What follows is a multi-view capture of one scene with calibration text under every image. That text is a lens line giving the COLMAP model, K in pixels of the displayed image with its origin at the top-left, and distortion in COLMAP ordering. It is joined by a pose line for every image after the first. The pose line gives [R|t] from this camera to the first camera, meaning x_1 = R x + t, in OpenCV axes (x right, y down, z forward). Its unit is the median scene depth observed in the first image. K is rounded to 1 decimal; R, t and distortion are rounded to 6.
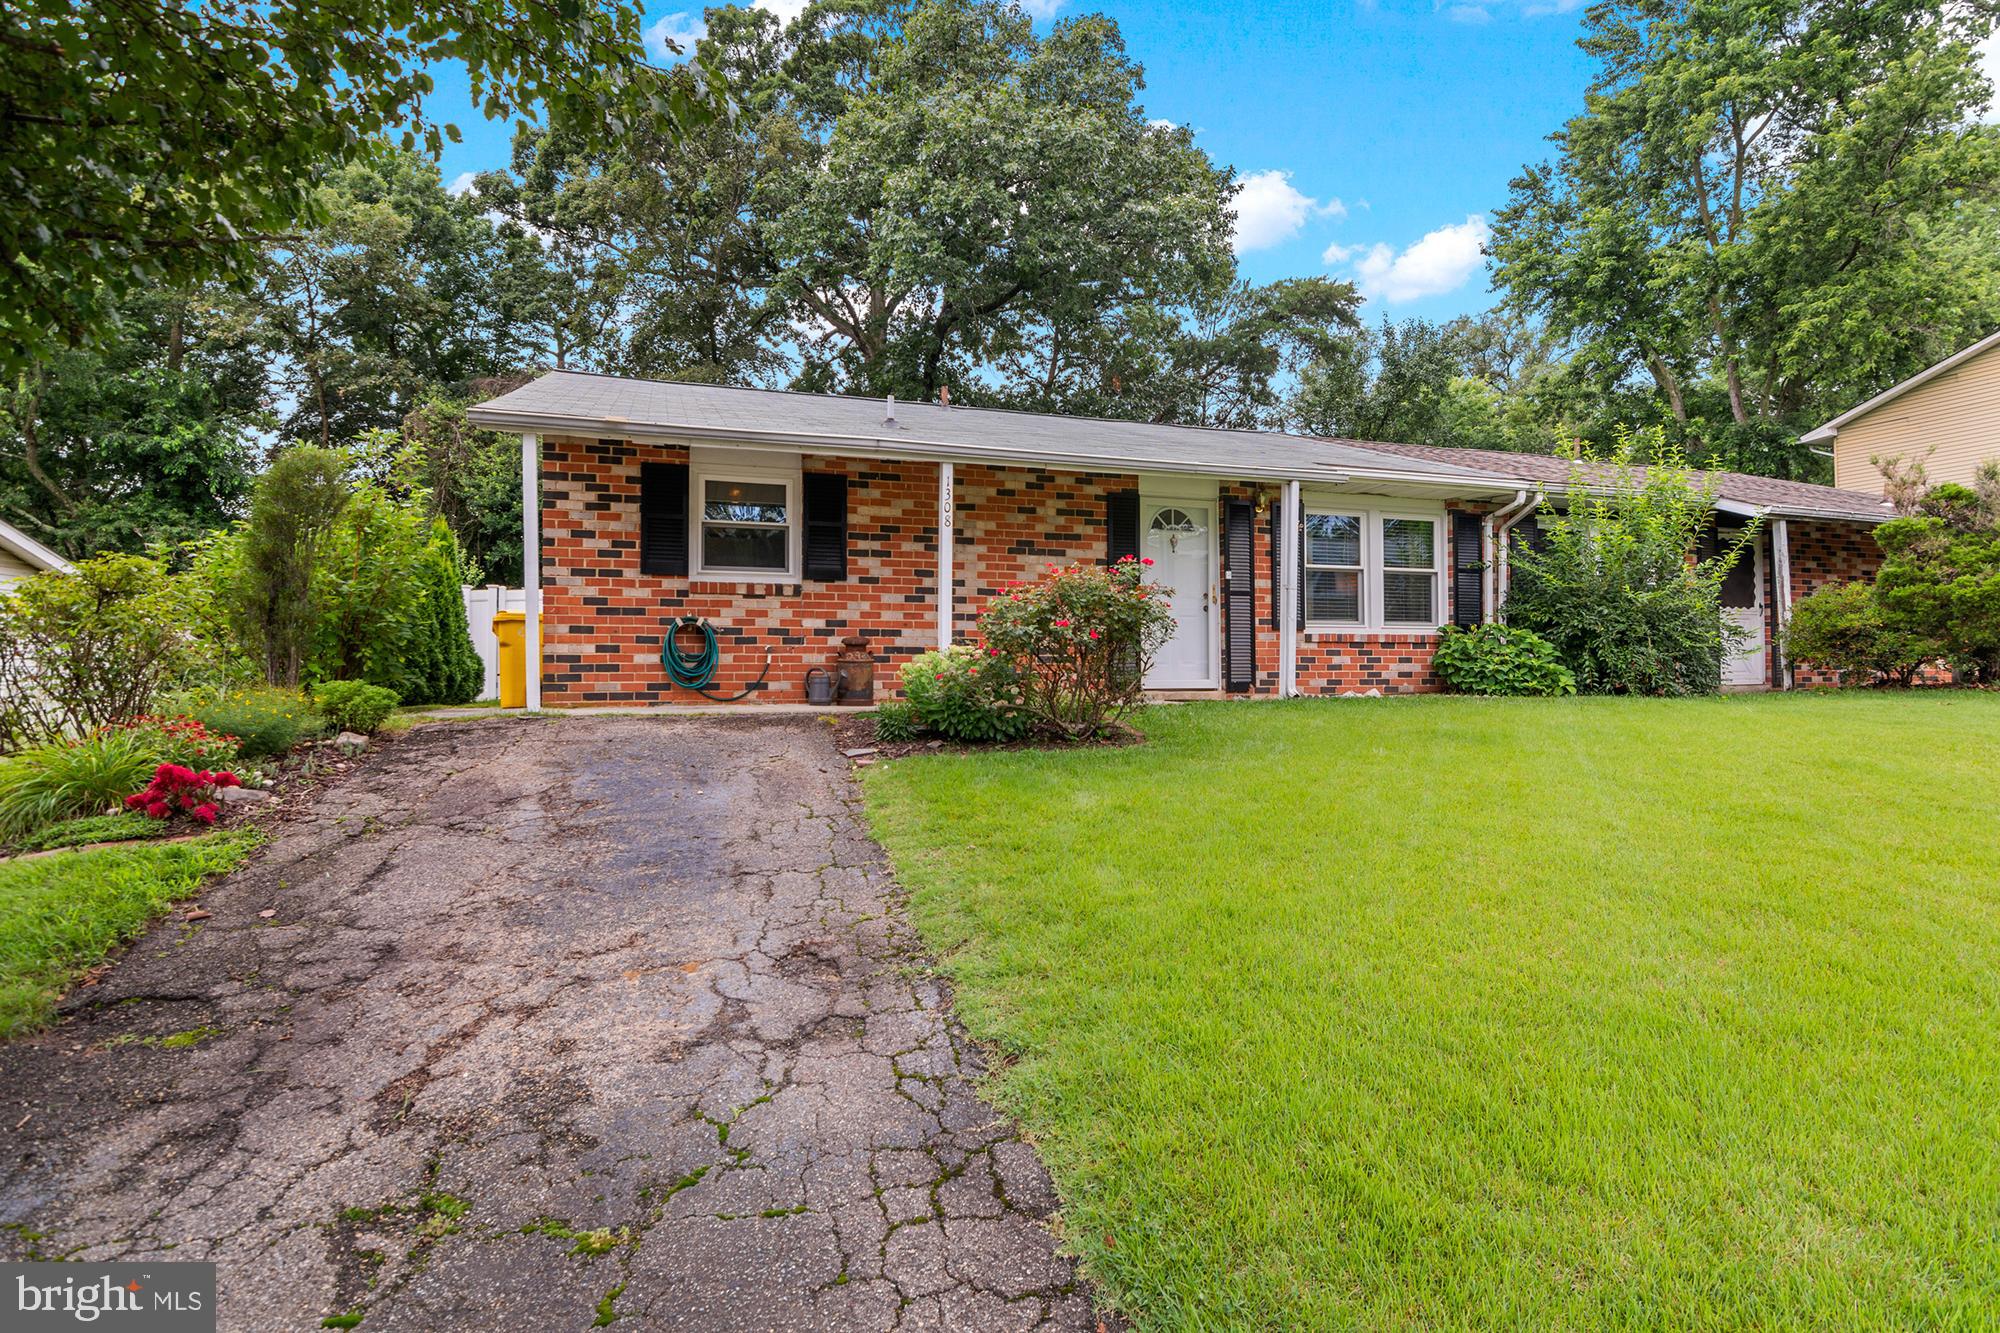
lens RADIAL K [[1044.9, 0, 1009.1], [0, 1044.9, 693.4], [0, 0, 1]] dist [-0.006464, -0.006079]
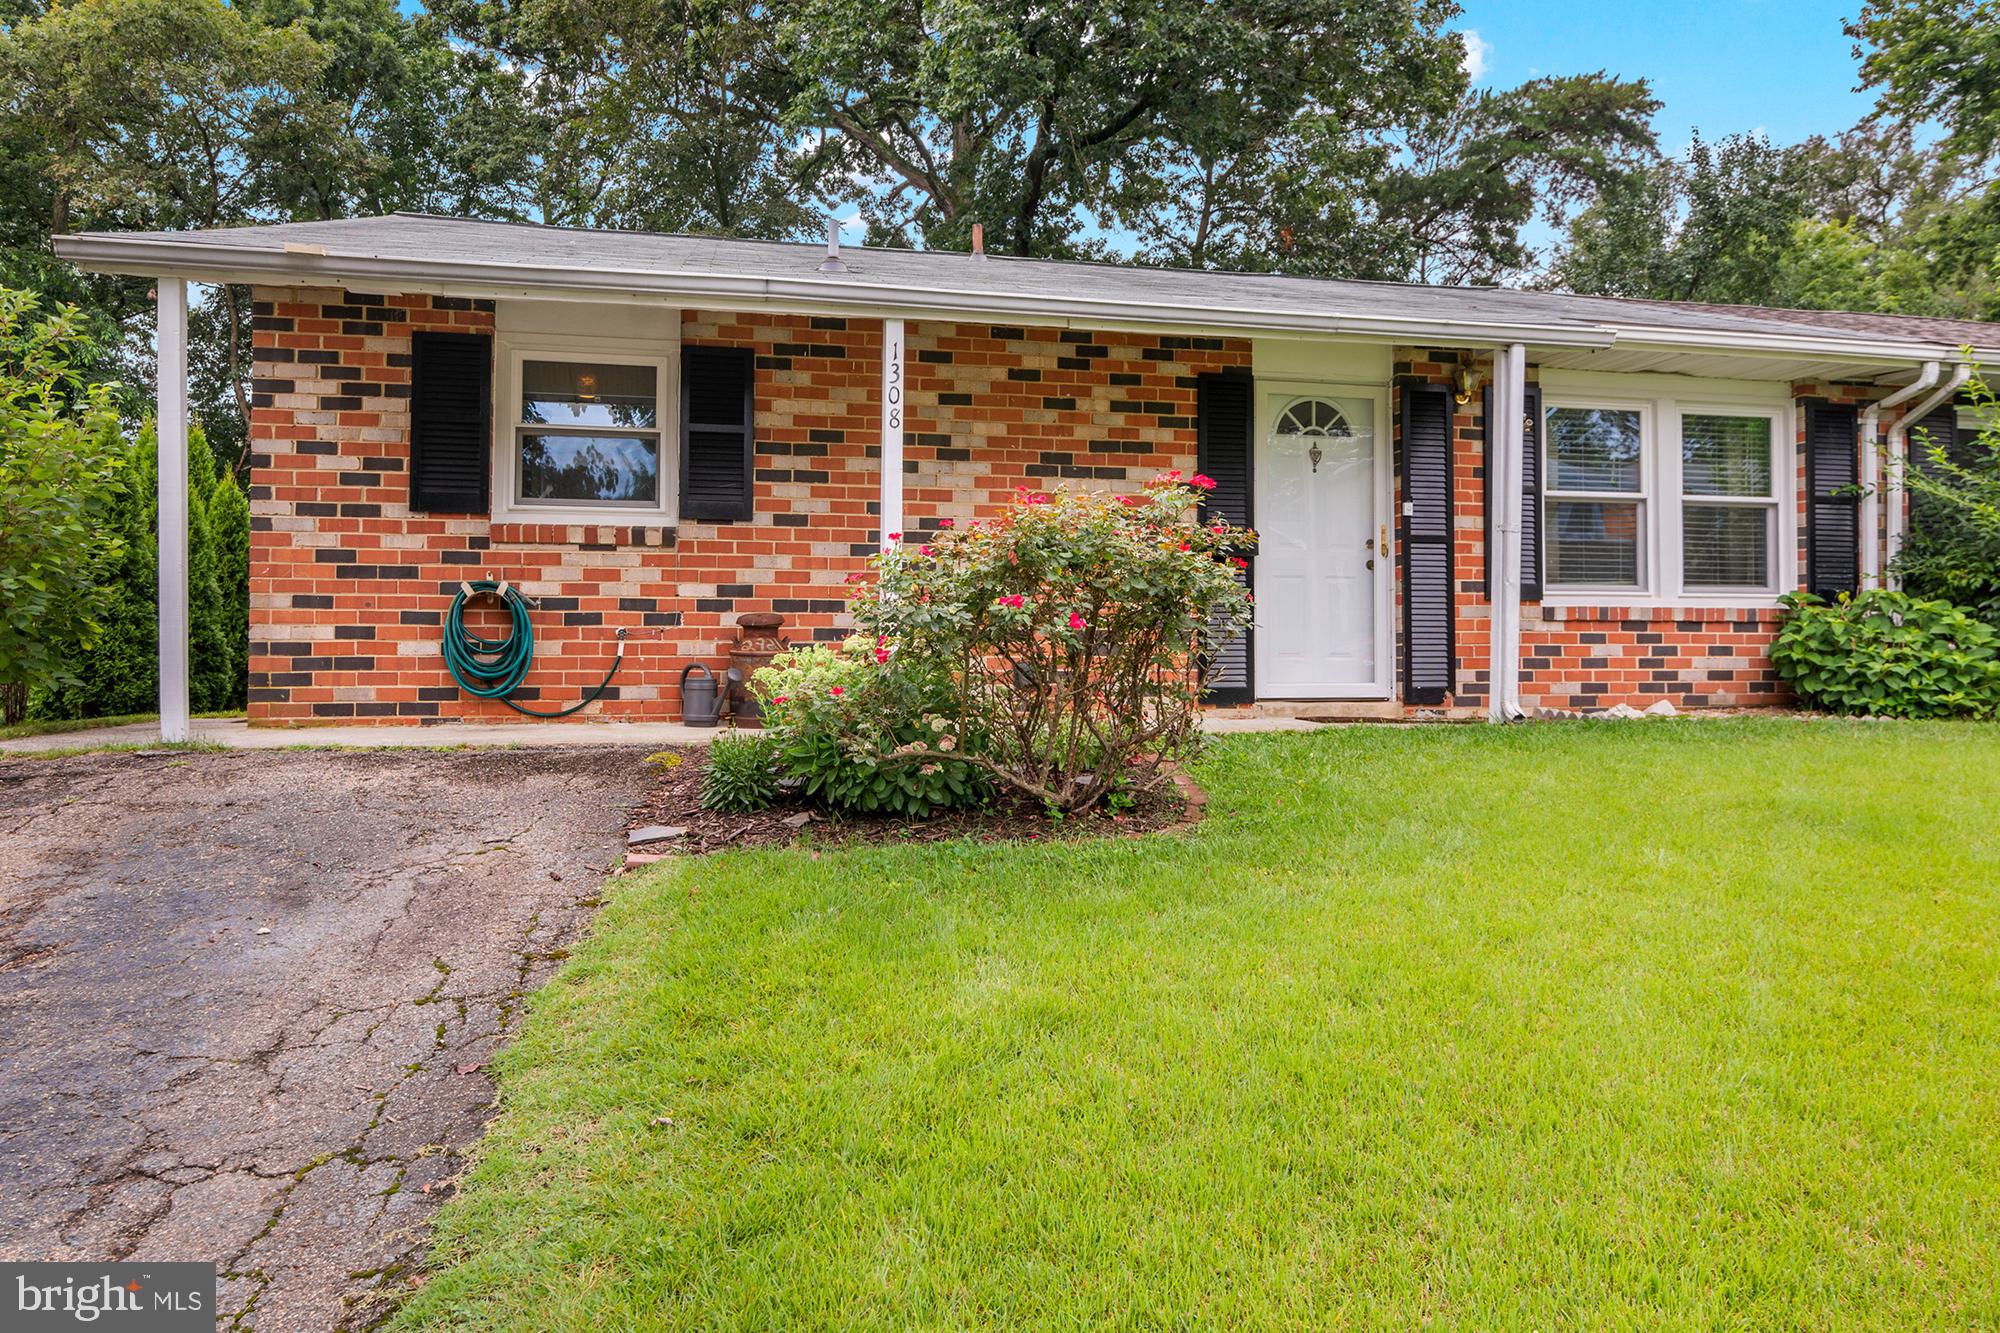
lens RADIAL K [[1303.6, 0, 1041.6], [0, 1303.6, 648.3], [0, 0, 1]] dist [-0.002121, -0.007680]
pose [[0.992476, 0.006991, -0.122236, 0.098541], [-0.008487, 0.999895, -0.011728, -0.024228], [0.122141, 0.012678, 0.992432, 0.246868]]
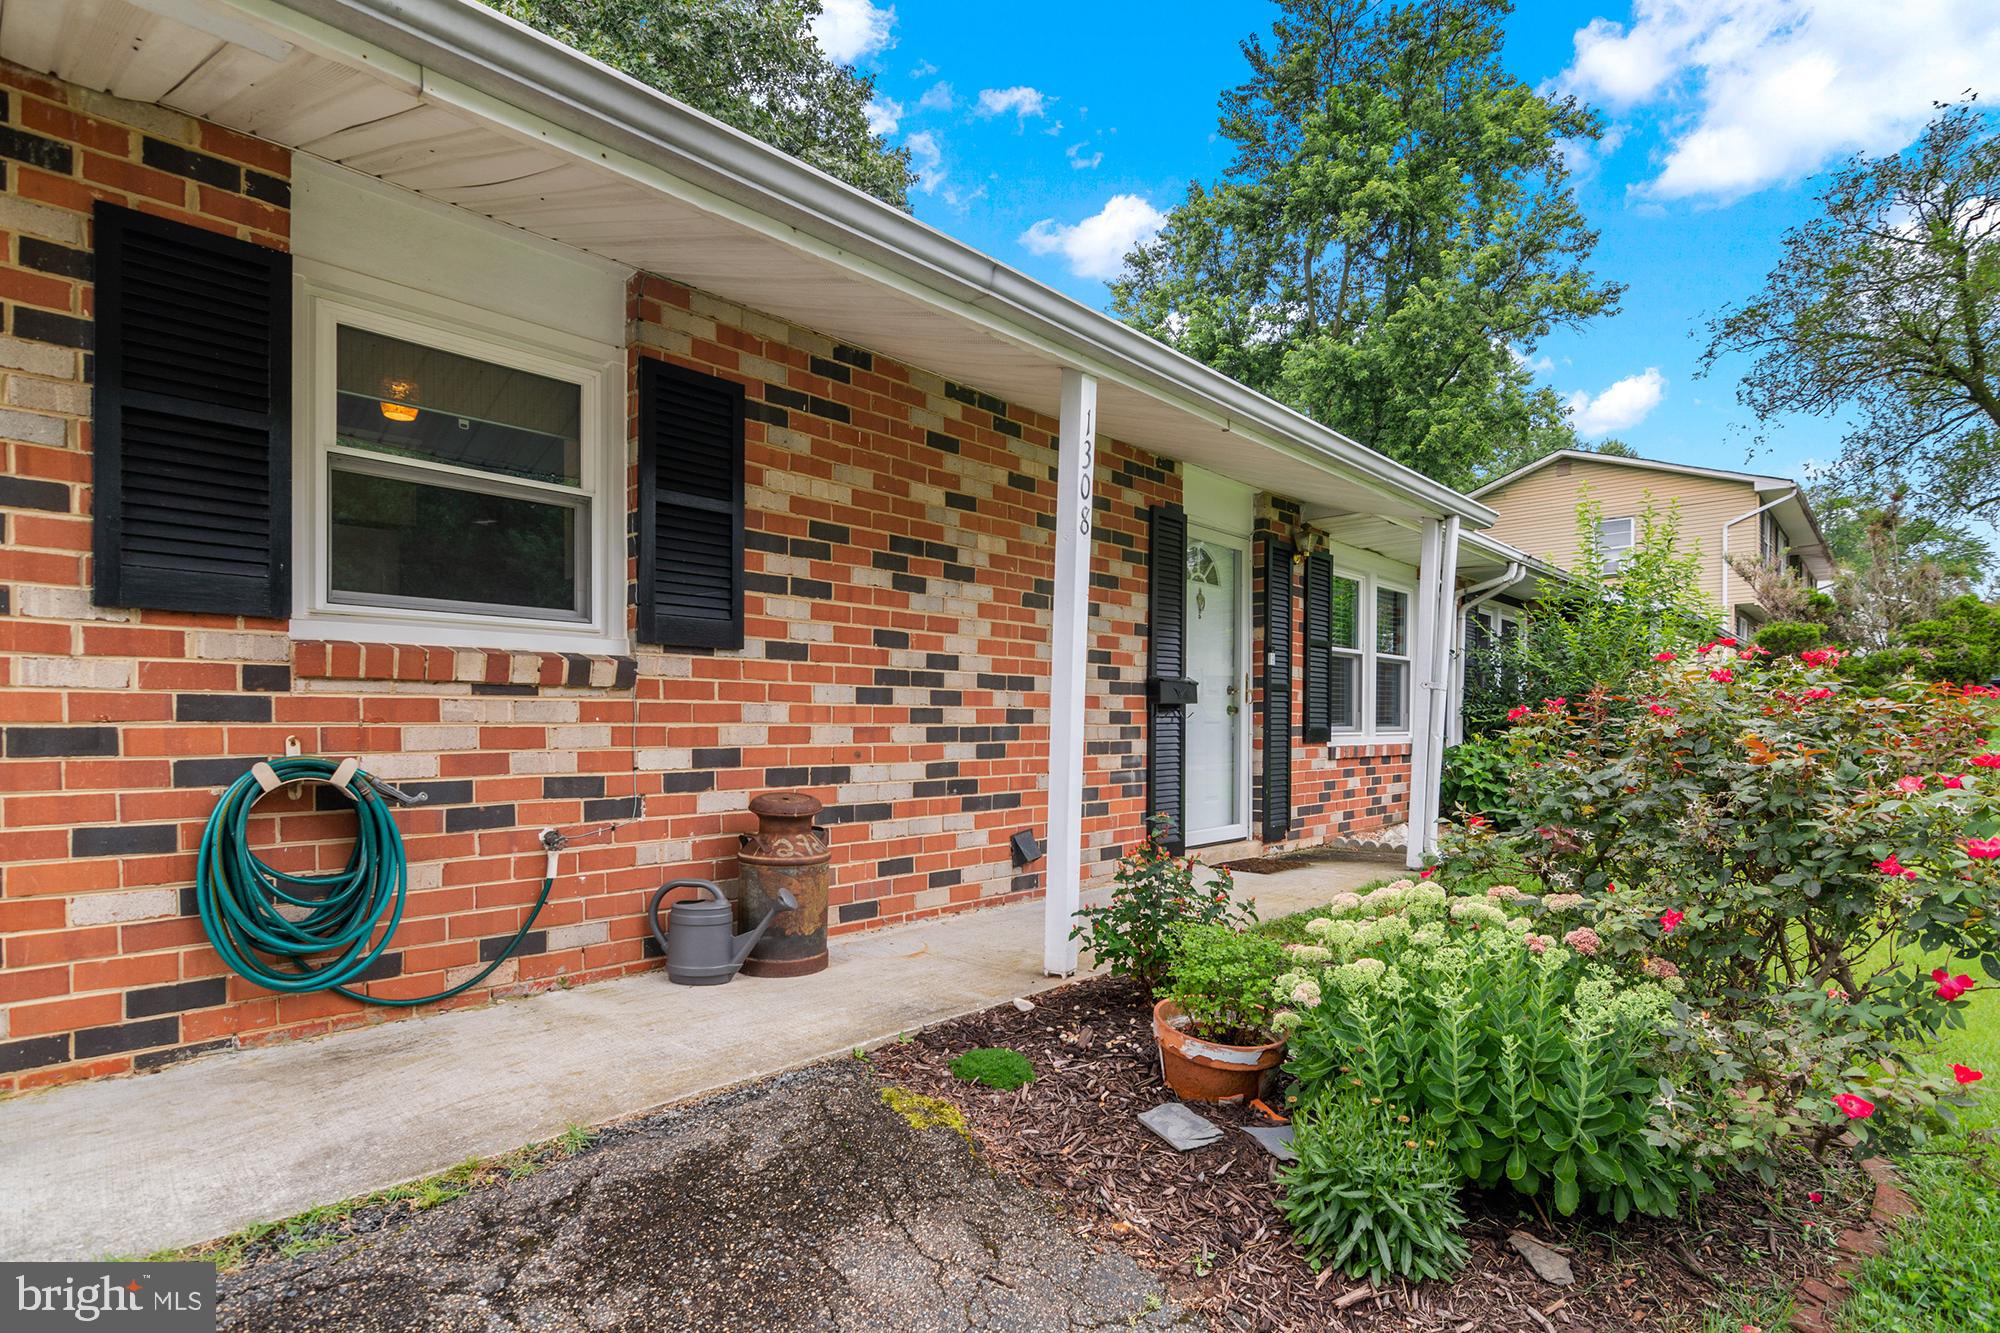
lens RADIAL K [[978.5, 0, 977.4], [0, 978.5, 753.1], [0, 0, 1]] dist [-0.006946, -0.003903]
pose [[0.890994, -0.006383, 0.453970, -0.228343], [-0.002993, 0.999797, 0.019931, -0.071135], [-0.454005, -0.019117, 0.890794, 0.580586]]
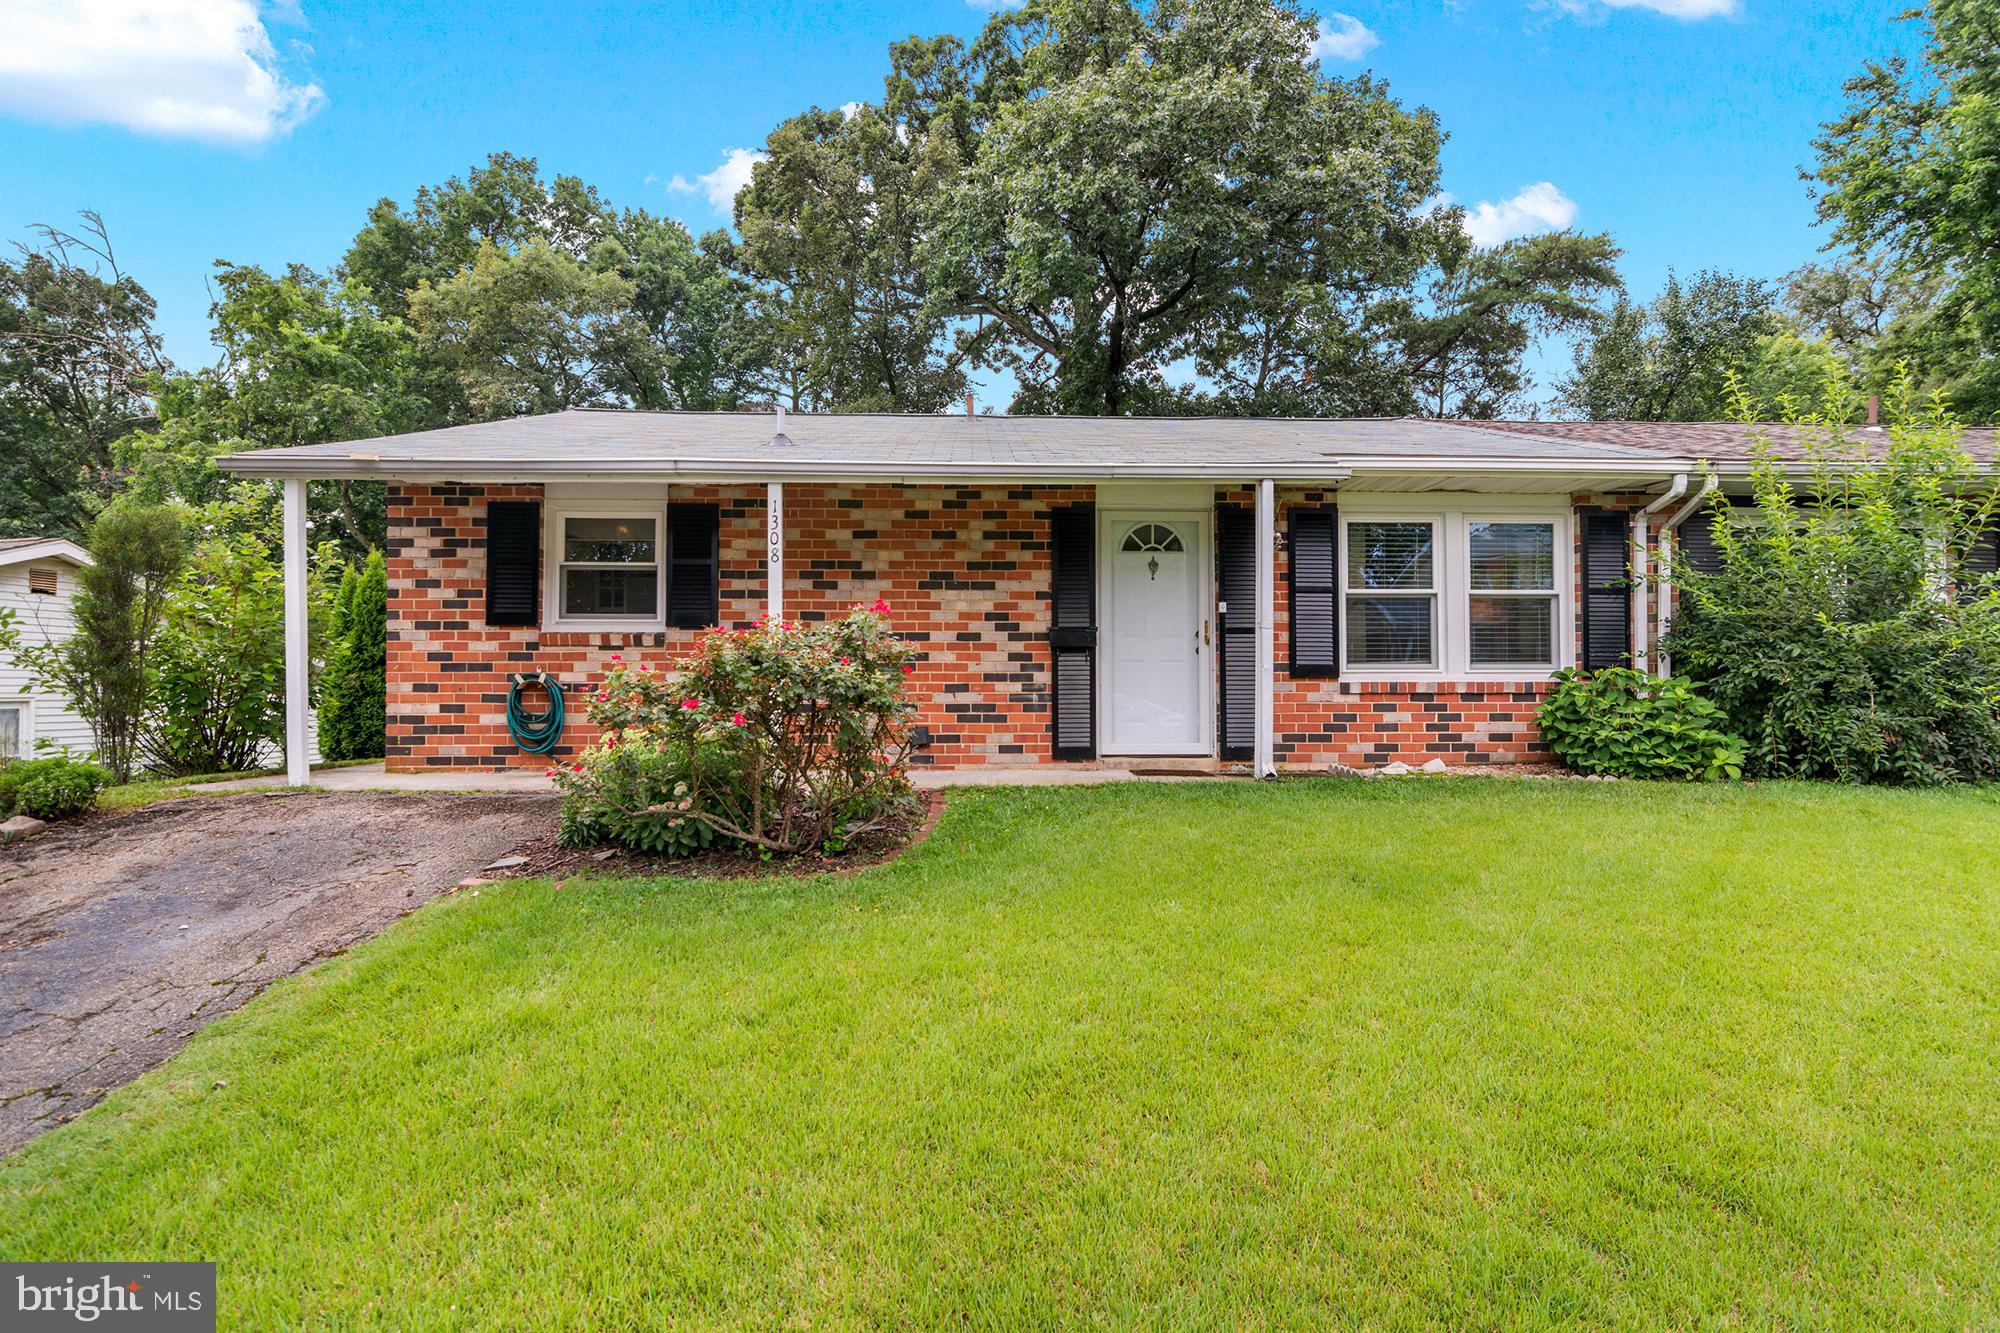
lens RADIAL K [[978.5, 0, 1091.9], [0, 978.5, 687.1], [0, 0, 1]] dist [-0.006946, -0.003903]
pose [[0.956818, 0.004731, -0.290648, 0.343531], [-0.007350, 0.999942, -0.007919, -0.051127], [0.290594, 0.009714, 0.956797, 0.302743]]
